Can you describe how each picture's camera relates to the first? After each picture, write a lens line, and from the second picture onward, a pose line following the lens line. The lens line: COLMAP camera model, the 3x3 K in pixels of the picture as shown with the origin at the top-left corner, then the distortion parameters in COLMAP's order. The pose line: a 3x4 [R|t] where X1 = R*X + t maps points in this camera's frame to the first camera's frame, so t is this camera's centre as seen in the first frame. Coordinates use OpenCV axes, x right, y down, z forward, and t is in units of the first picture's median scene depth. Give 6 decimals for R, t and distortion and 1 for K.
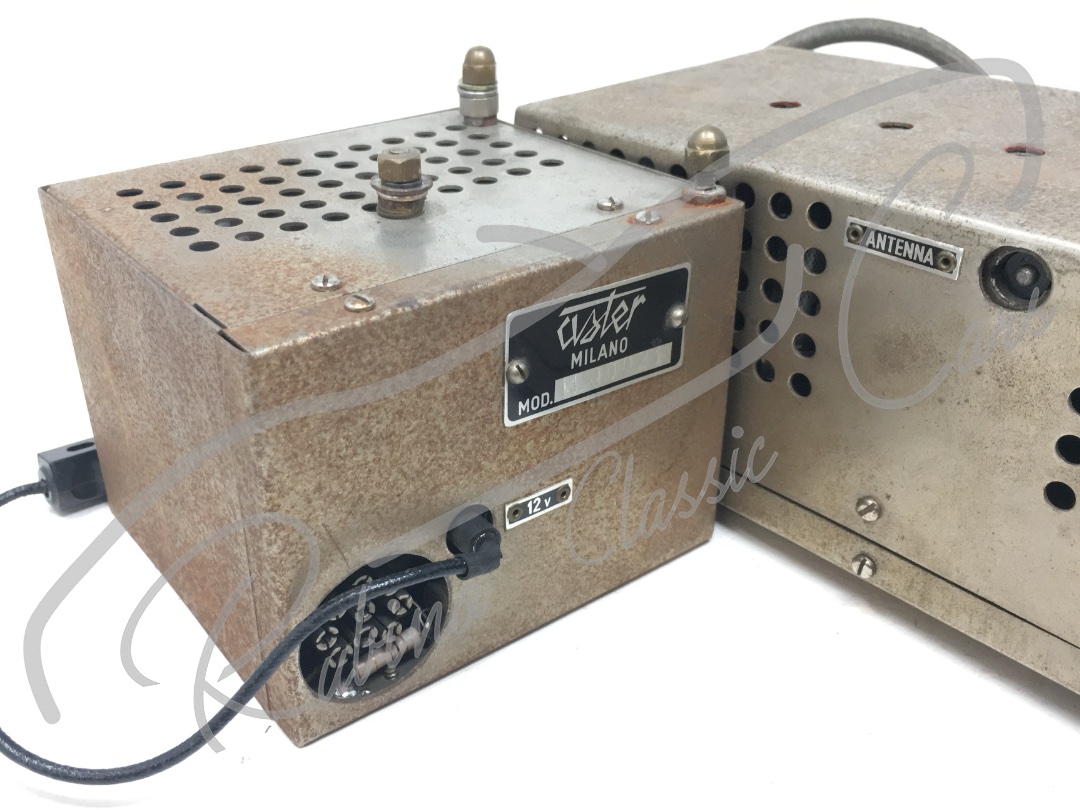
lens RADIAL K [[912.2, 0, 538.4], [0, 912.2, 361.3], [0, 0, 1]] dist [0.046725, -0.069020]
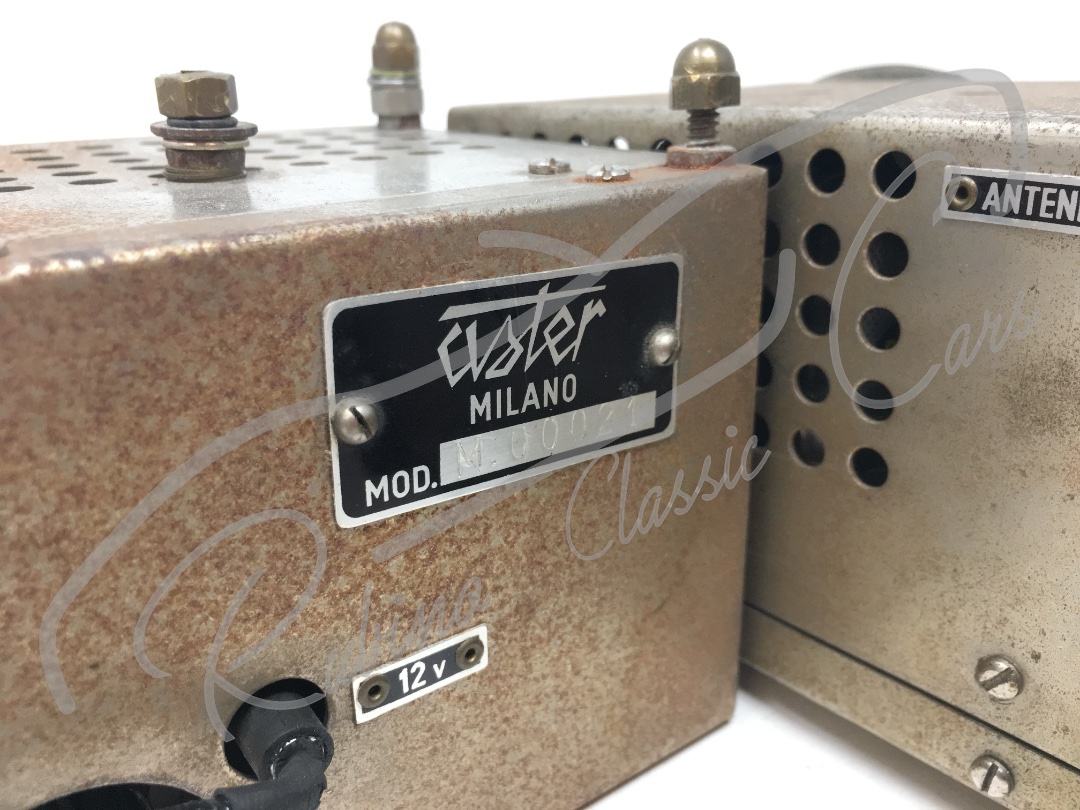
lens RADIAL K [[912.2, 0, 538.4], [0, 912.2, 361.3], [0, 0, 1]] dist [0.046725, -0.069020]
pose [[0.999910, -0.006126, -0.011951, 0.081376], [0.004330, 0.989429, -0.144950, 0.049682], [0.012713, 0.144886, 0.989367, 0.426176]]
